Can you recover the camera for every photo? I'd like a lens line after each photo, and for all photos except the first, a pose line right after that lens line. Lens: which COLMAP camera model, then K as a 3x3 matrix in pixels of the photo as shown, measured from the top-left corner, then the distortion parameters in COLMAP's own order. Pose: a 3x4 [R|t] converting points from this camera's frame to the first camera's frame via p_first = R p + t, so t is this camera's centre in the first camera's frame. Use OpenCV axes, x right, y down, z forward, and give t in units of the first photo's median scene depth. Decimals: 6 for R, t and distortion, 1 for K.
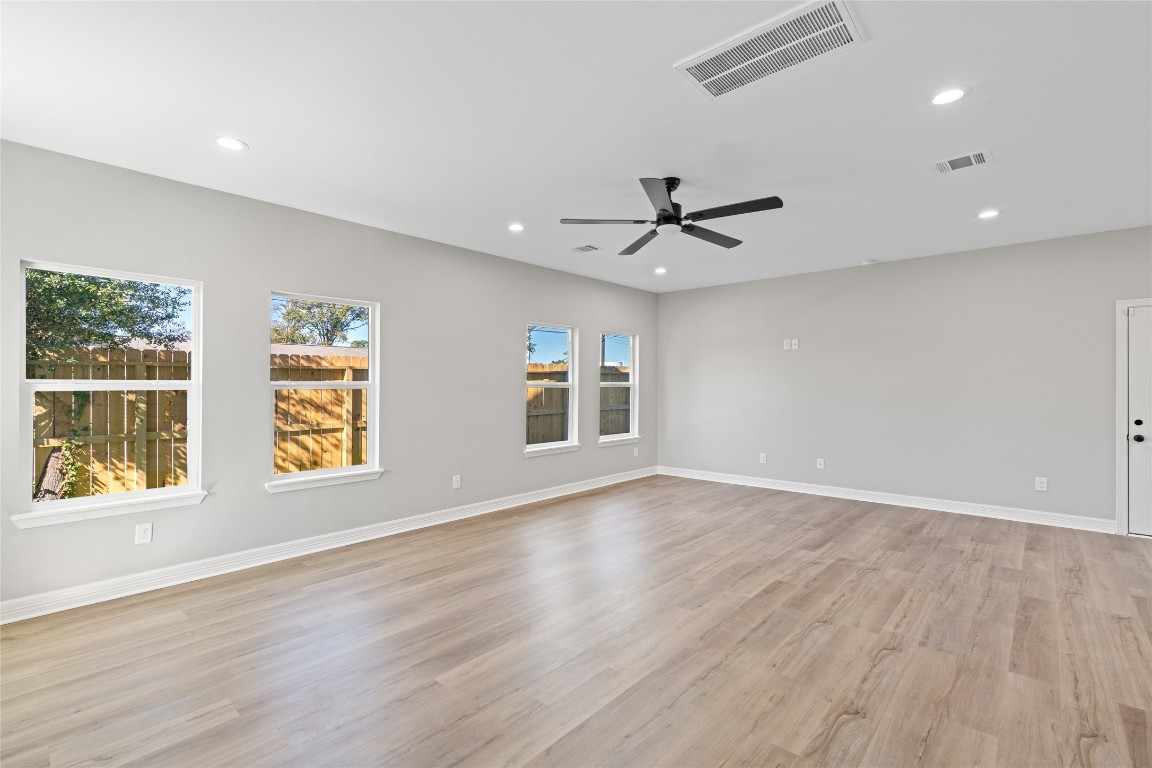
lens RADIAL K [[514.2, 0, 573.4], [0, 514.2, 386.8], [0, 0, 1]] dist [-0.014428, 0.000379]
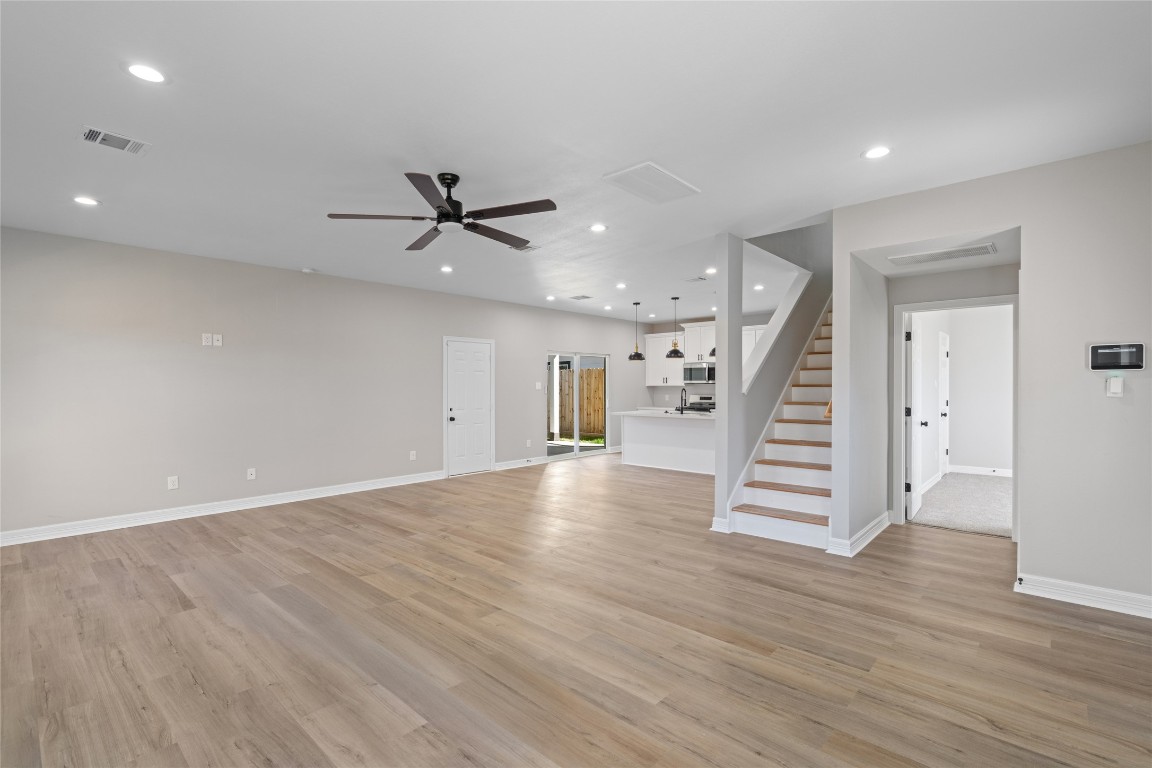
lens RADIAL K [[522.8, 0, 571.4], [0, 522.8, 381.0], [0, 0, 1]] dist [0.000639, -0.000058]
pose [[0.015477, 0.012633, 0.999800, -0.682614], [0.007406, 0.999891, -0.012749, 0.000022], [-0.999853, 0.007602, 0.015382, 0.632330]]
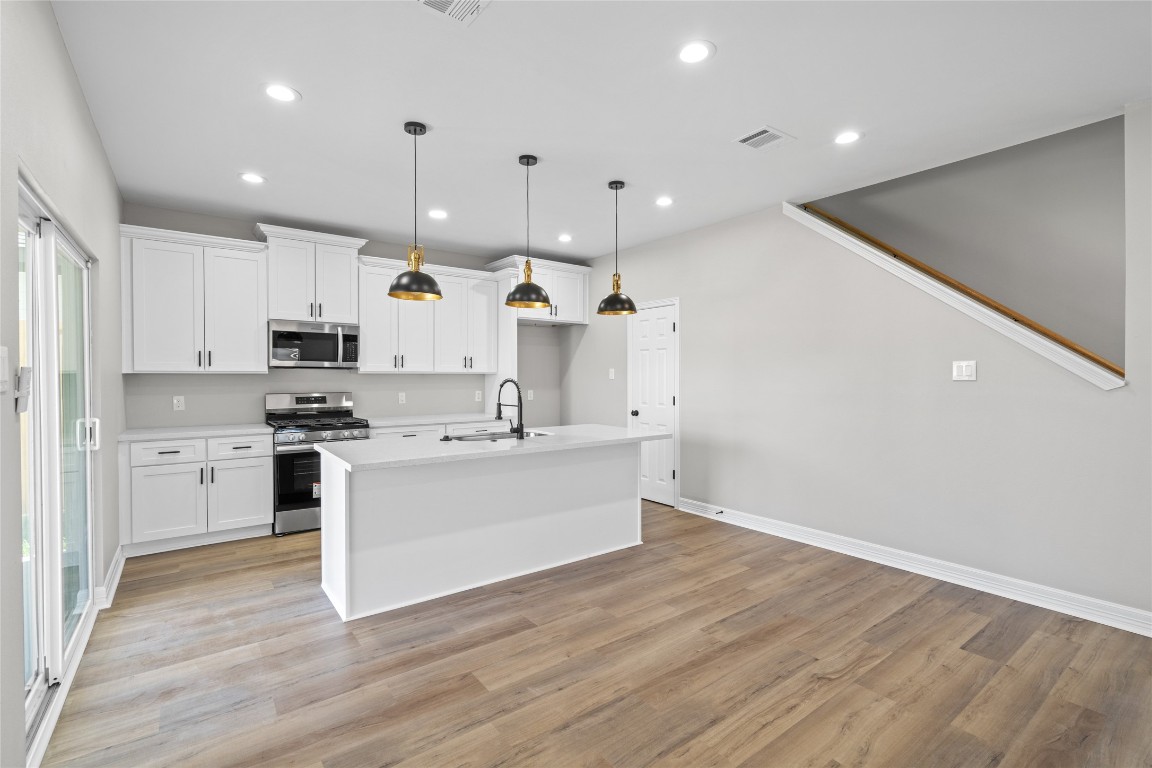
lens RADIAL K [[519.3, 0, 576.0], [0, 519.3, 384.0], [0, 0, 1]] dist [0.001787, 0.000245]
pose [[-0.983095, -0.000258, 0.183096, 1.129104], [0.003863, 0.999747, 0.022152, -0.003239], [-0.183055, 0.022485, -0.982846, 1.078272]]
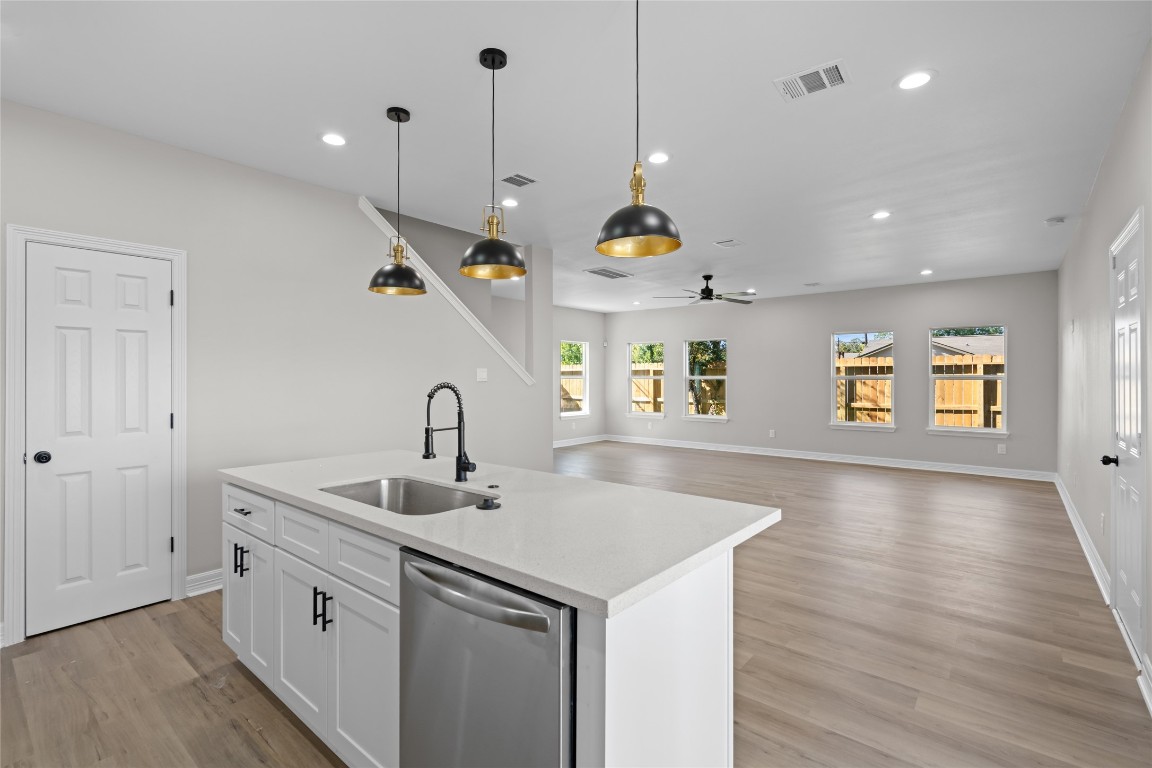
lens RADIAL K [[522.8, 0, 571.4], [0, 522.8, 381.0], [0, 0, 1]] dist [0.000639, -0.000058]
pose [[0.043006, 0.007218, -0.999049, 1.923186], [-0.004508, 0.999965, 0.007030, 0.001046], [0.999065, 0.004201, 0.043037, 0.327244]]
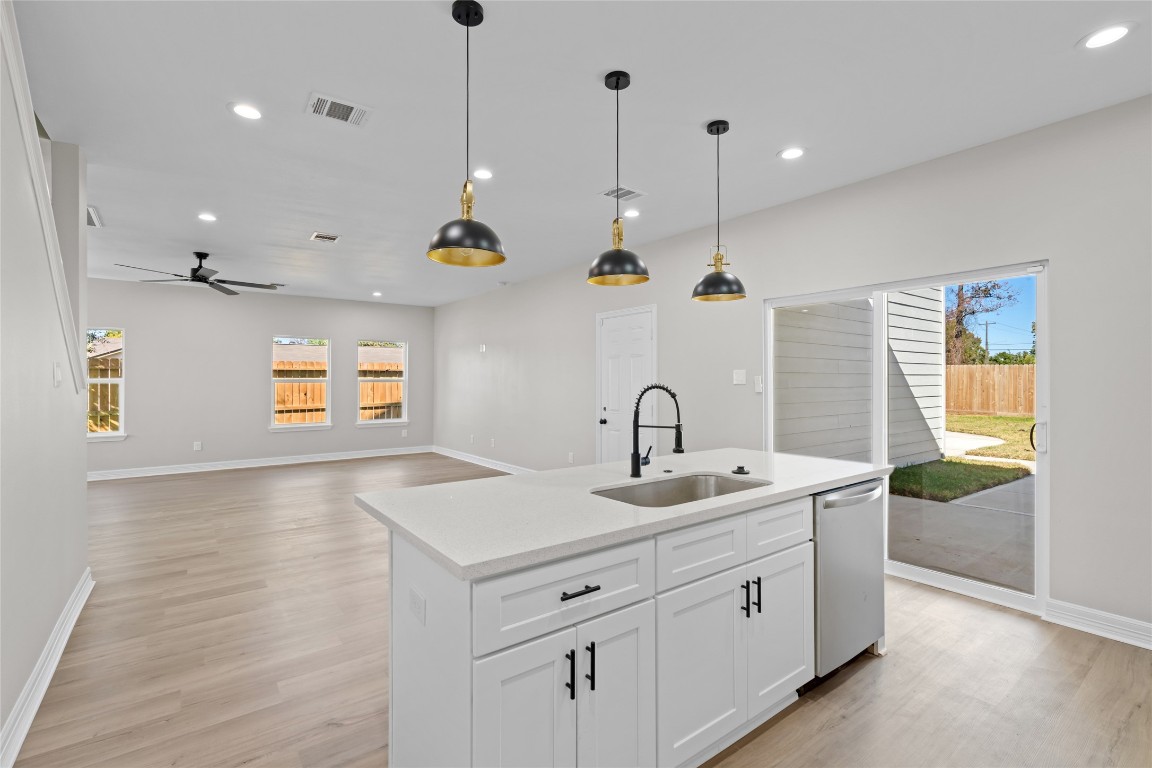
lens RADIAL K [[522.8, 0, 571.4], [0, 522.8, 381.0], [0, 0, 1]] dist [0.000639, -0.000058]
pose [[0.982012, 0.000683, -0.188817, 1.419831], [-0.001565, 0.999989, -0.004519, 0.006873], [0.188811, 0.004733, 0.982002, -0.339588]]
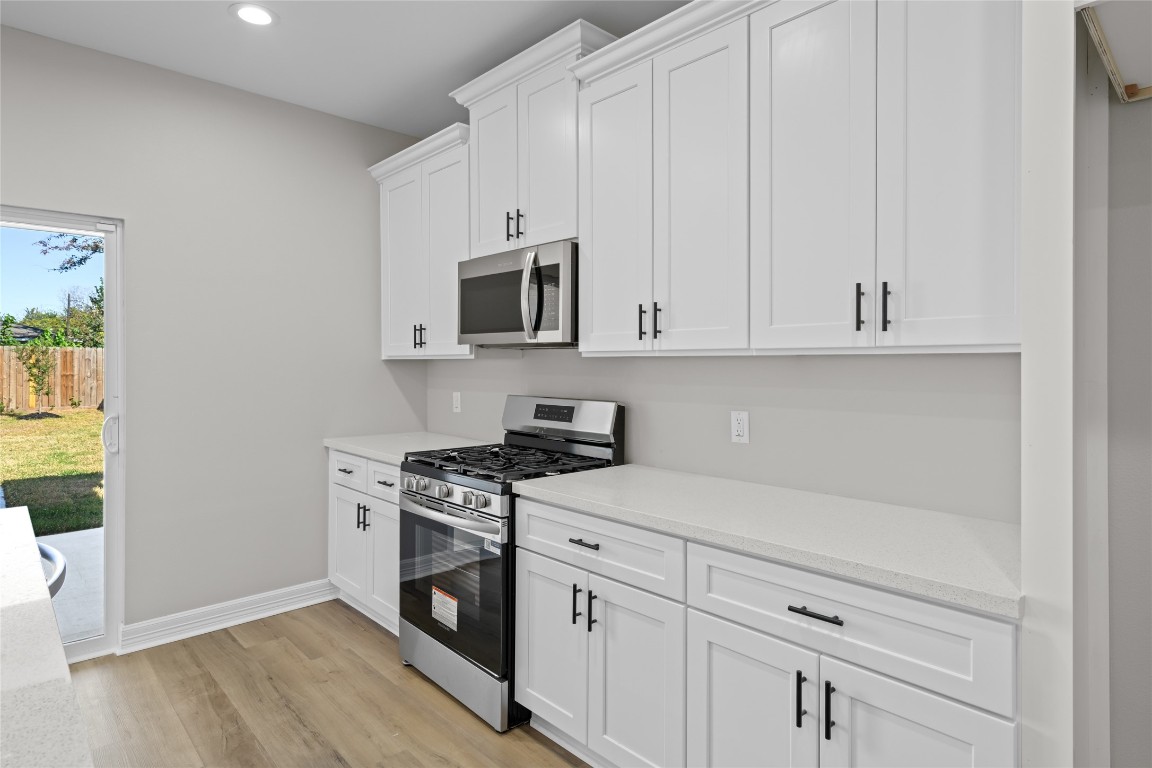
lens RADIAL K [[627.7, 0, 577.3], [0, 627.7, 368.7], [0, 0, 1]] dist [0.000418, -0.000487]
pose [[0.073403, -0.007581, 0.997274, 1.252882], [0.007289, 0.999948, 0.007065, 0.004156], [-0.997276, 0.006750, 0.073454, -0.085579]]
